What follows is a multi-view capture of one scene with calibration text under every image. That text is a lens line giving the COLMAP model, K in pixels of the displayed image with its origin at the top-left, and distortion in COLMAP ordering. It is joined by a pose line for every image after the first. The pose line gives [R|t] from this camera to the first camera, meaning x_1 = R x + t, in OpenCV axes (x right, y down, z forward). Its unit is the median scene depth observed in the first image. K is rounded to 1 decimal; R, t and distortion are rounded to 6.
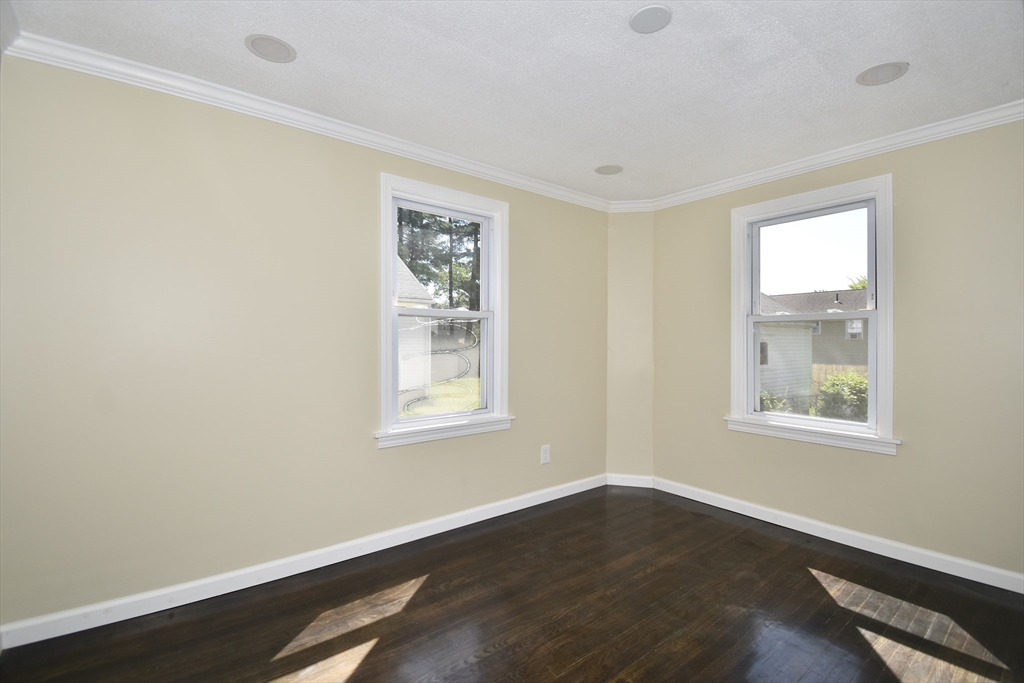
lens RADIAL K [[454.1, 0, 517.1], [0, 454.1, 341.1], [0, 0, 1]] dist [0.024361, -0.027651]
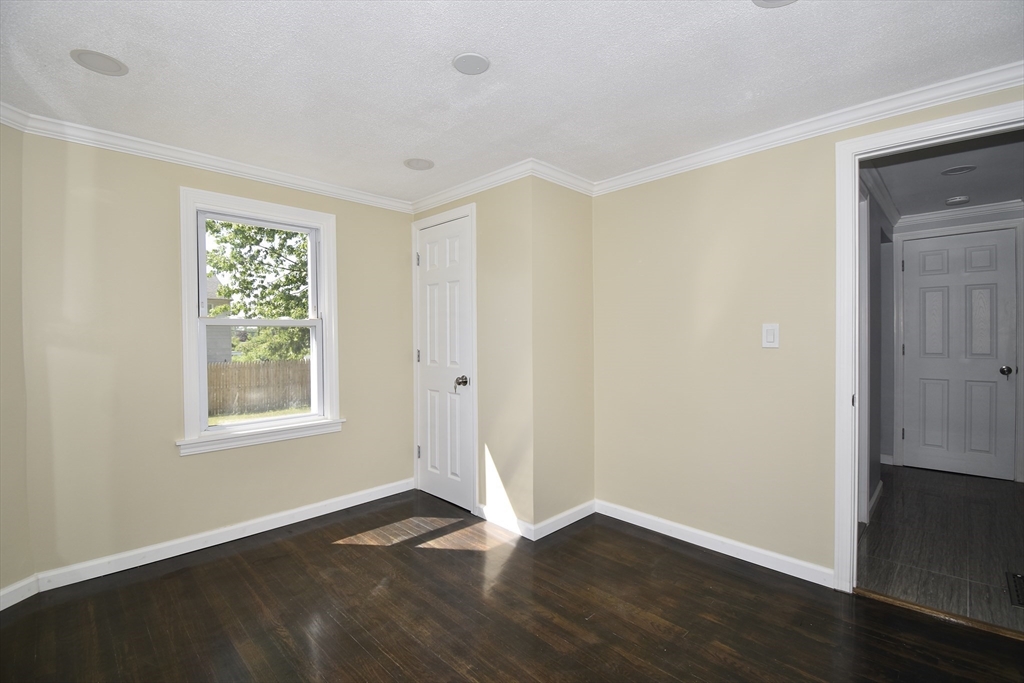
lens RADIAL K [[450.8, 0, 512.0], [0, 450.8, 341.5], [0, 0, 1]] dist [0.030084, -0.029300]
pose [[-0.111091, -0.015306, 0.993692, -0.506802], [0.006036, 0.999853, 0.016075, -0.025903], [-0.993792, 0.007783, -0.110982, 0.625268]]
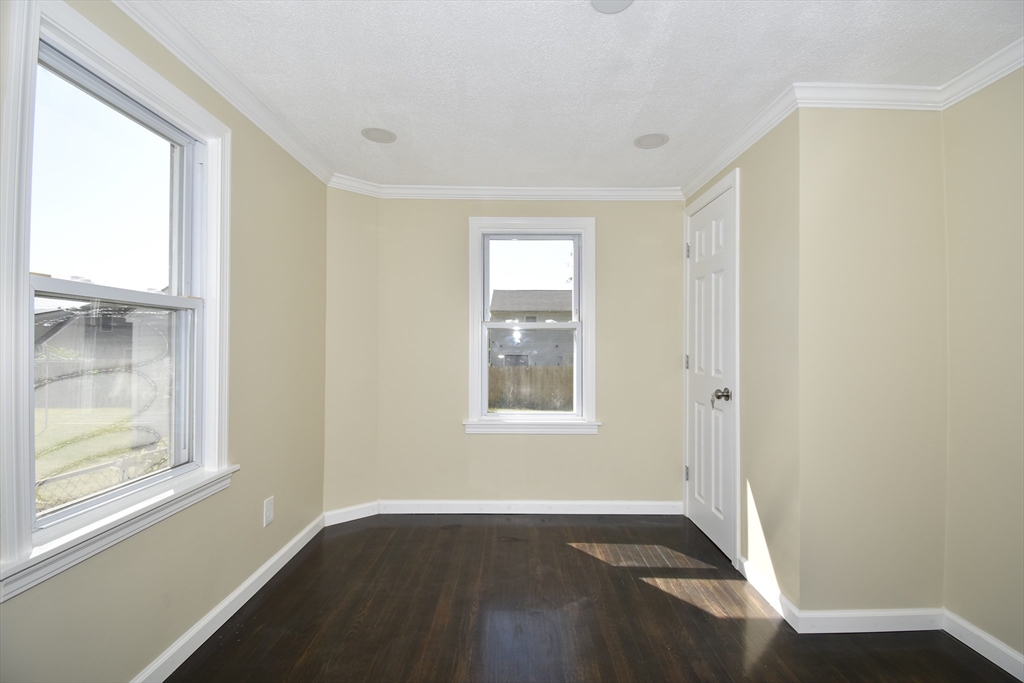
lens RADIAL K [[454.1, 0, 517.1], [0, 454.1, 341.1], [0, 0, 1]] dist [0.024361, -0.027651]
pose [[0.618779, 0.005918, 0.785543, -0.326292], [-0.003526, 0.999982, -0.004756, -0.008895], [-0.785557, 0.000173, 0.618789, 0.357864]]
